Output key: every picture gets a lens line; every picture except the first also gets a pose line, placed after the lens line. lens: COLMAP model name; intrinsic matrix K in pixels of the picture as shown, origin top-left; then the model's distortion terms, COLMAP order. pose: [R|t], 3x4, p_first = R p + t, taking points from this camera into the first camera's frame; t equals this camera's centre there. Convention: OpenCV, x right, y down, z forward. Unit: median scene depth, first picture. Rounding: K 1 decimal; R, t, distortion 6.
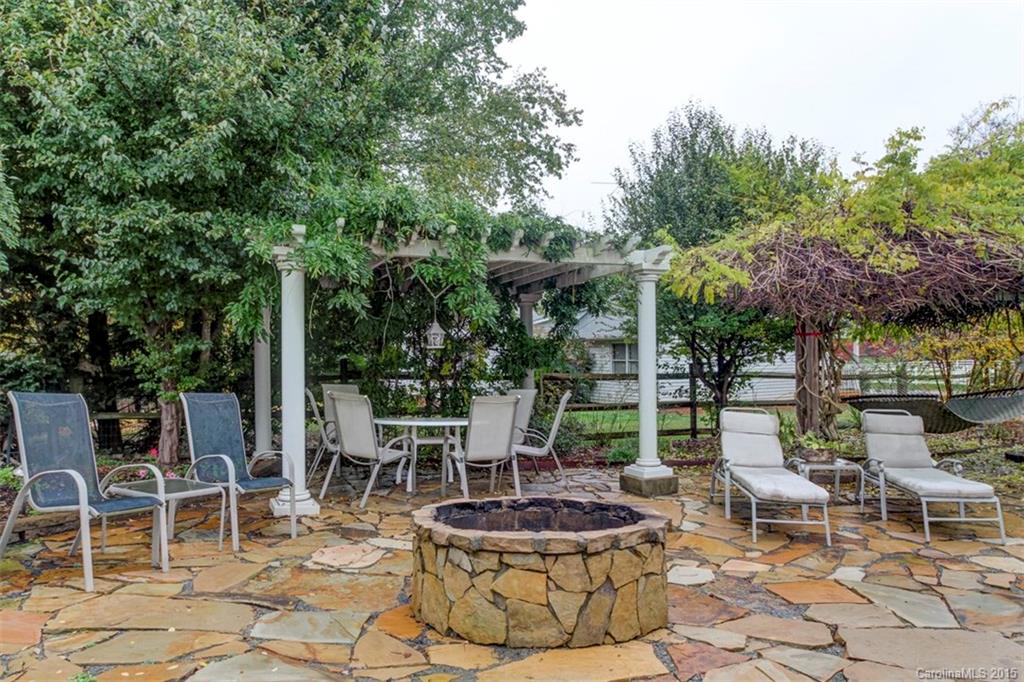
lens RADIAL K [[710.7, 0, 511.5], [0, 710.7, 359.7], [0, 0, 1]] dist [-0.041859, 0.004914]
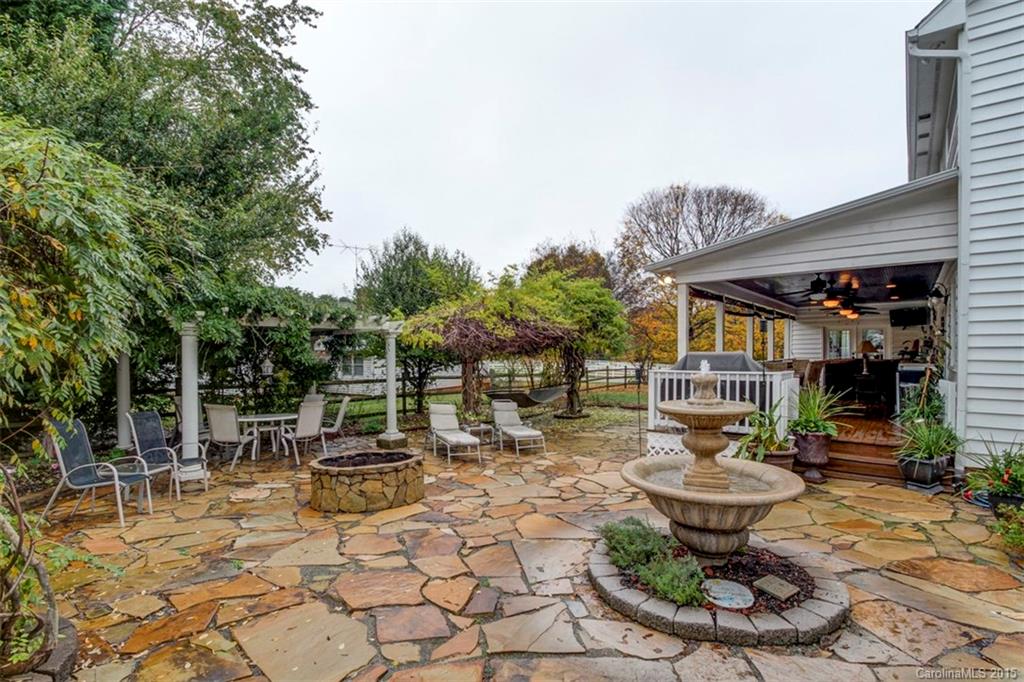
lens RADIAL K [[490.7, 0, 508.9], [0, 490.7, 357.3], [0, 0, 1]] dist [0.003050, -0.012456]
pose [[0.877878, -0.004423, 0.478864, -0.185828], [0.002569, 0.999986, 0.004527, -0.070022], [-0.478878, -0.002744, 0.877877, -0.363030]]
